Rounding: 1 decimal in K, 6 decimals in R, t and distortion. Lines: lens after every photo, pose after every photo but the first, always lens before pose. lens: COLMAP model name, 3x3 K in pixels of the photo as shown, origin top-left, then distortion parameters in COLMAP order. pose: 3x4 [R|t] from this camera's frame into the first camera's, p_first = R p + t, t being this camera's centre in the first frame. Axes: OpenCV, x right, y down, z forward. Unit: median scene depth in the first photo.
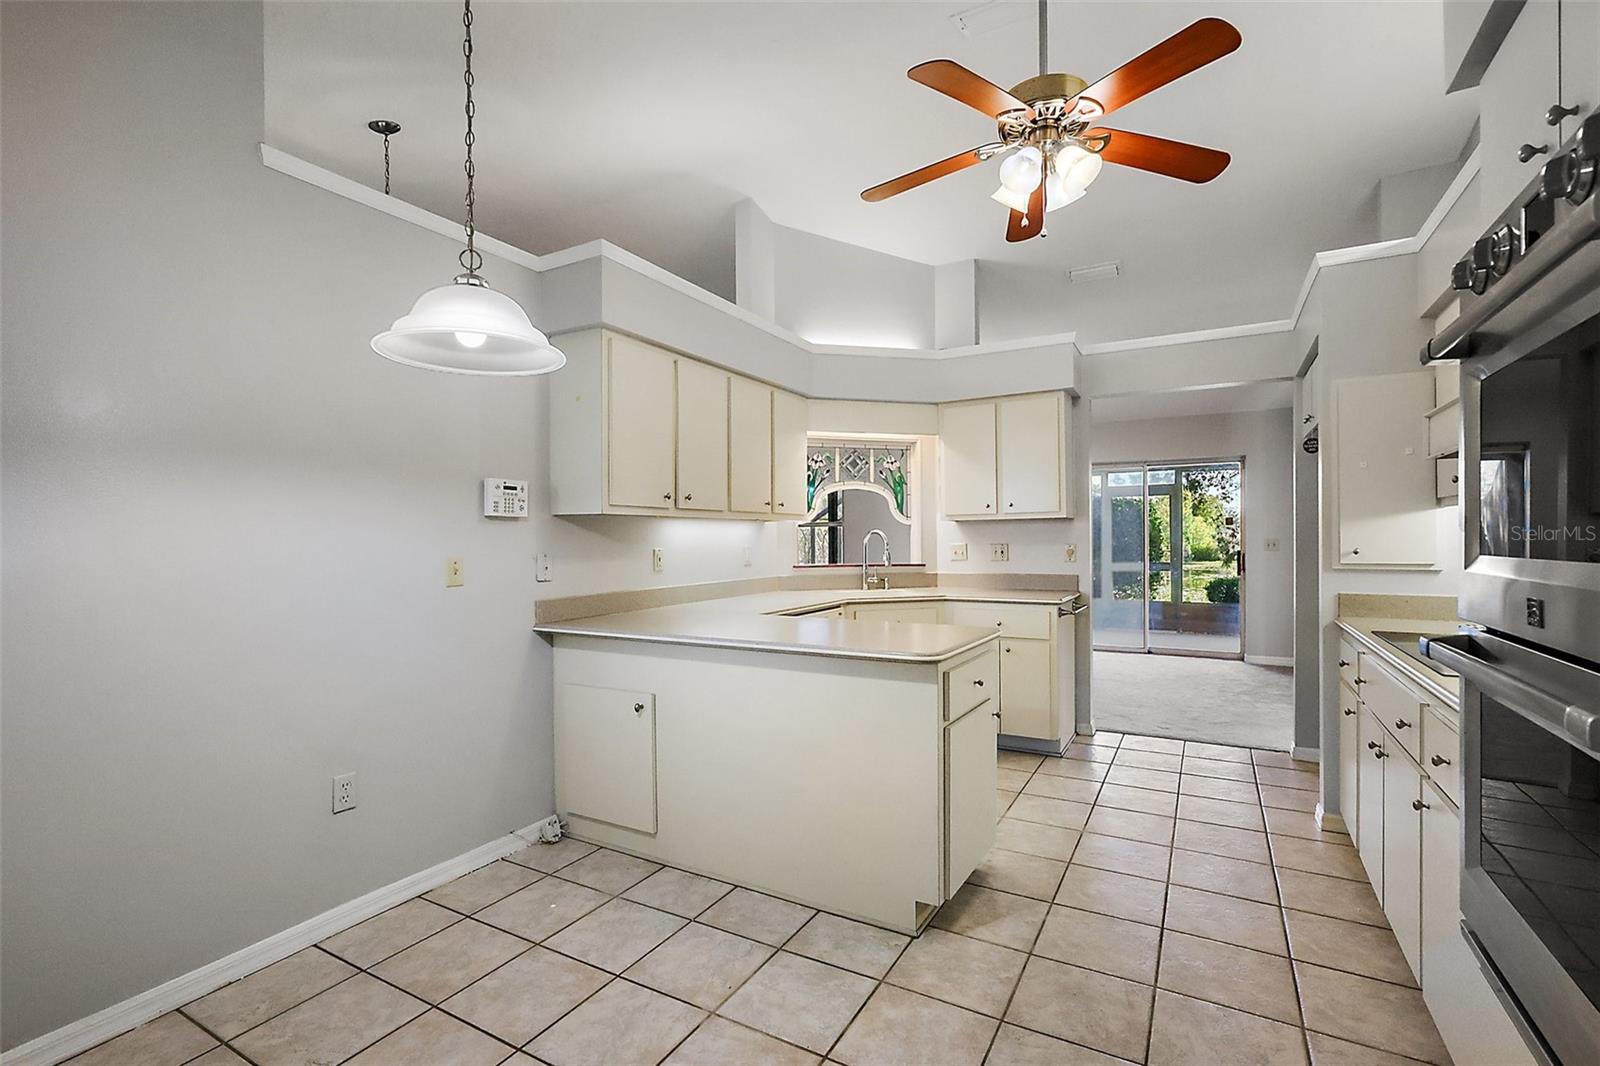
lens RADIAL K [[719.7, 0, 801.2], [0, 719.7, 542.0], [0, 0, 1]] dist [0.002563, -0.000136]
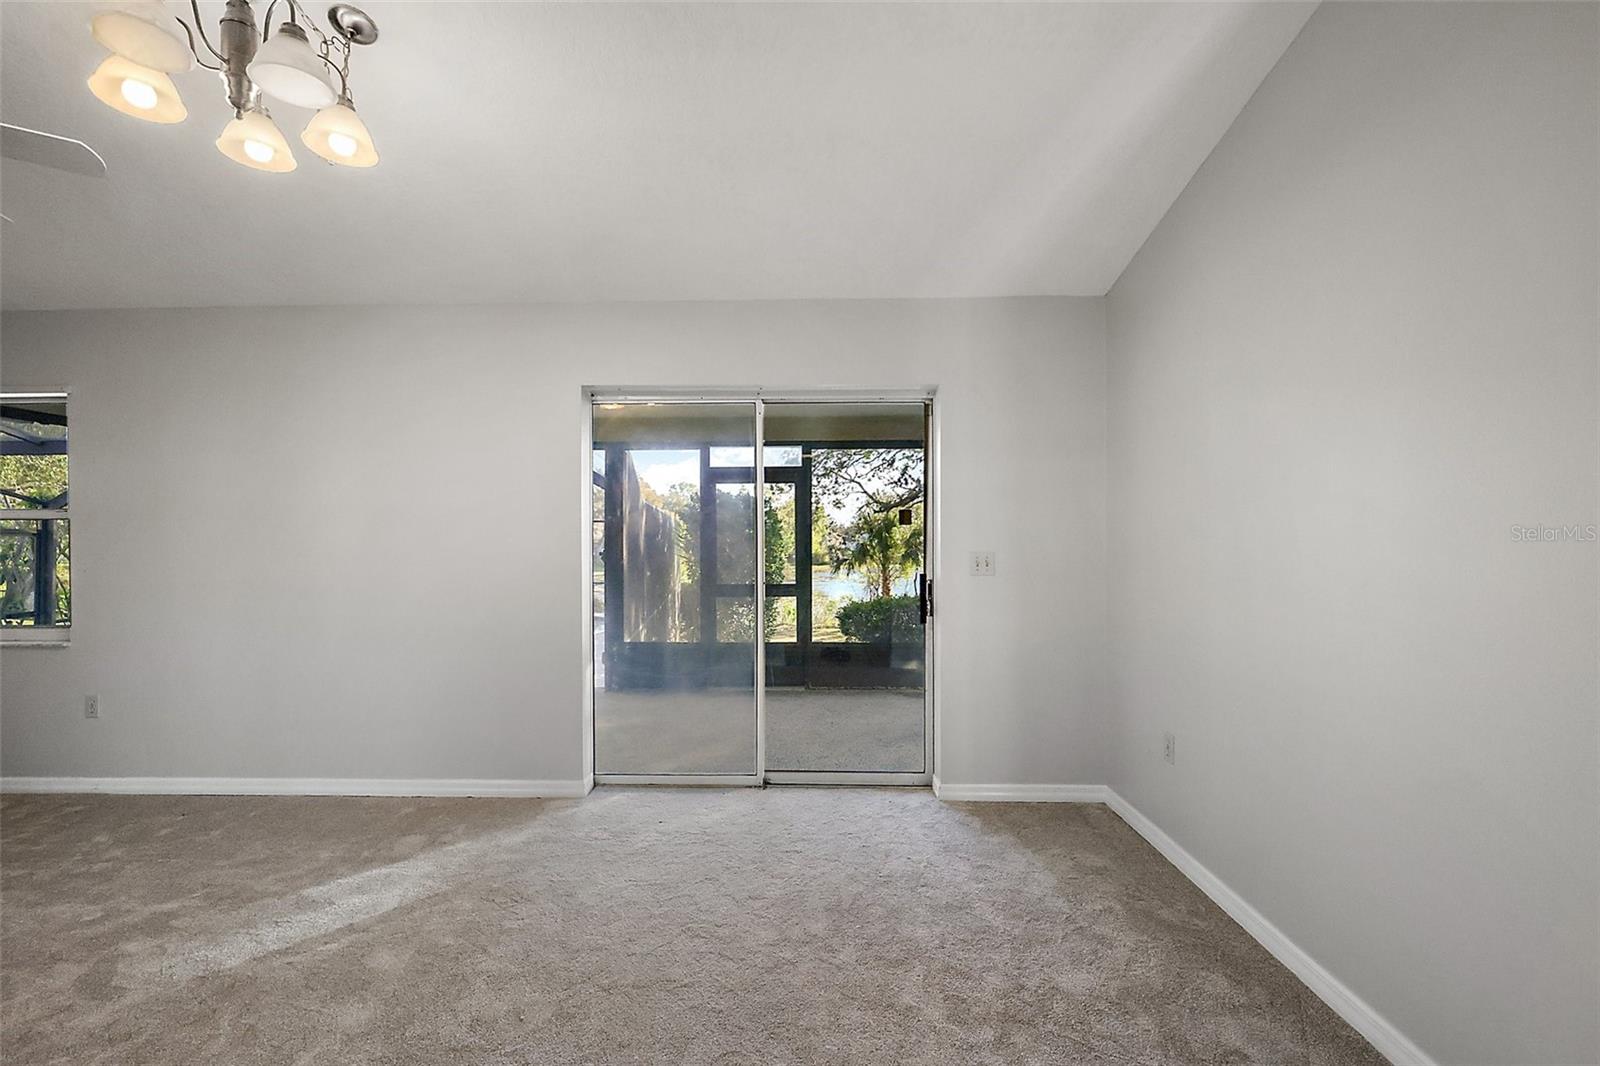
lens RADIAL K [[719.7, 0, 803.8], [0, 719.7, 537.4], [0, 0, 1]] dist [0.002563, -0.000136]
pose [[0.877591, 0.009784, 0.479310, 0.264170], [-0.002469, 0.999871, -0.015891, -0.003126], [-0.479403, 0.012762, 0.877502, 0.544607]]
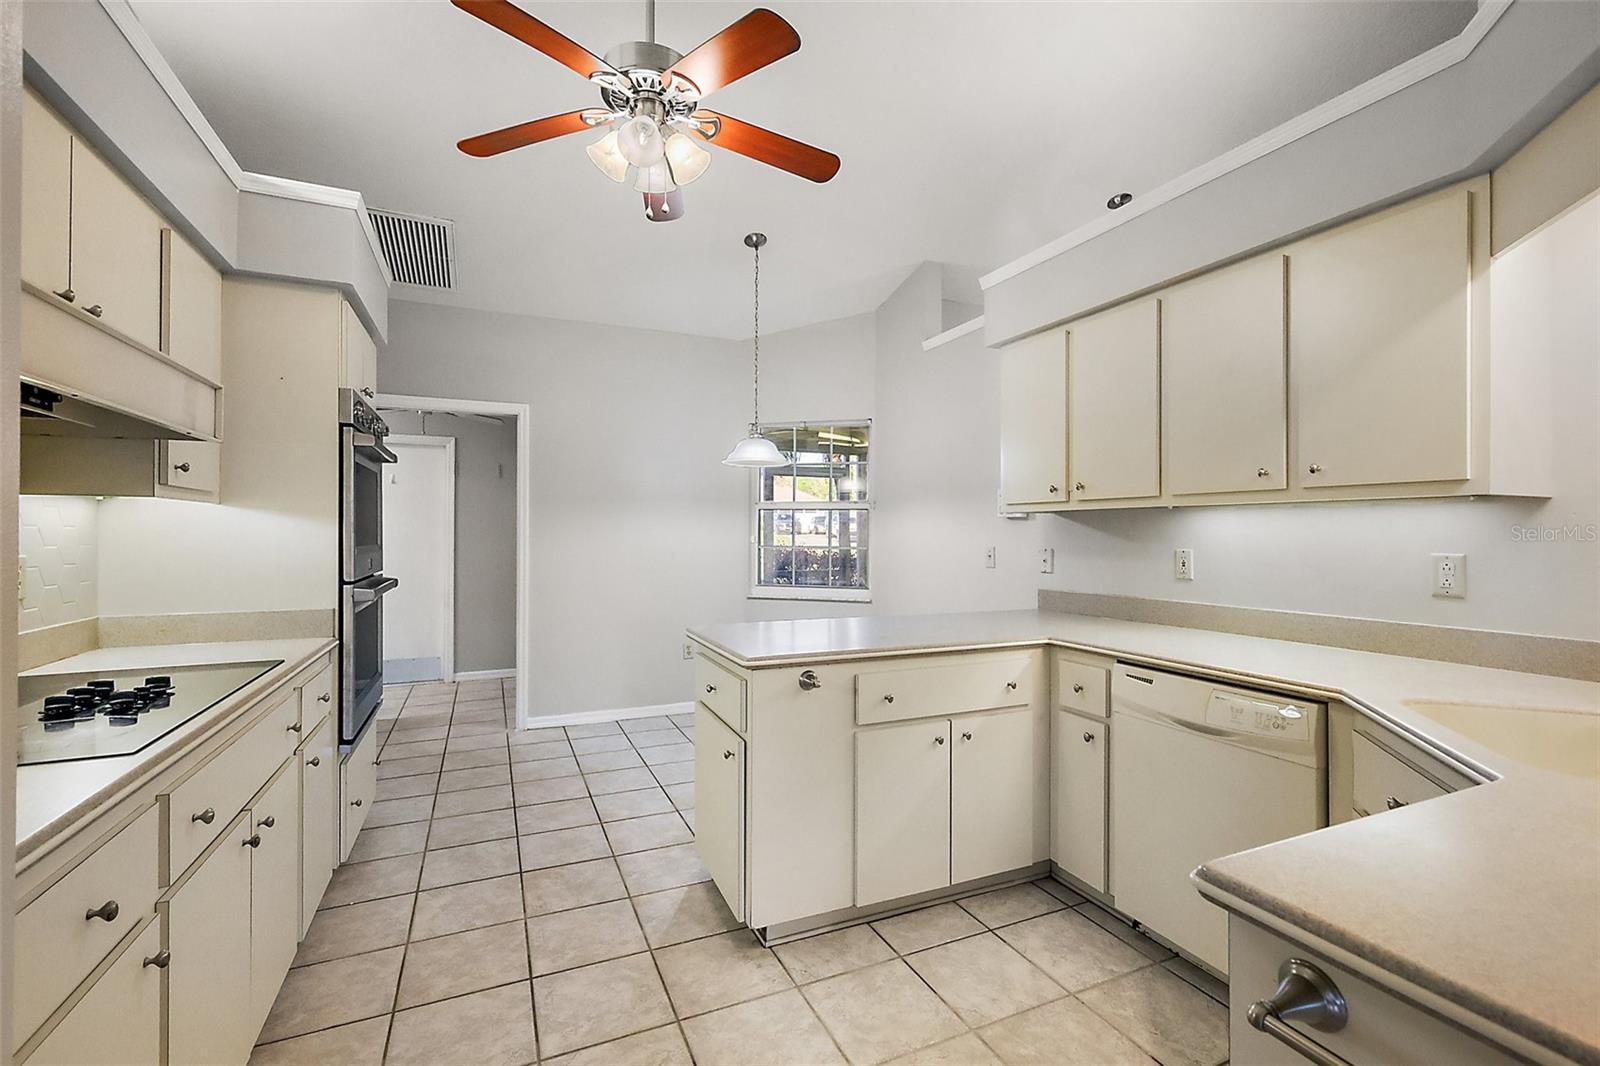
lens RADIAL K [[719.7, 0, 810.1], [0, 719.7, 526.4], [0, 0, 1]] dist [0.002563, -0.000136]
pose [[-0.590364, 0.000056, -0.807137, 0.894621], [-0.002410, 0.999995, 0.001831, -0.021513], [0.807134, 0.003026, -0.590361, 1.585844]]
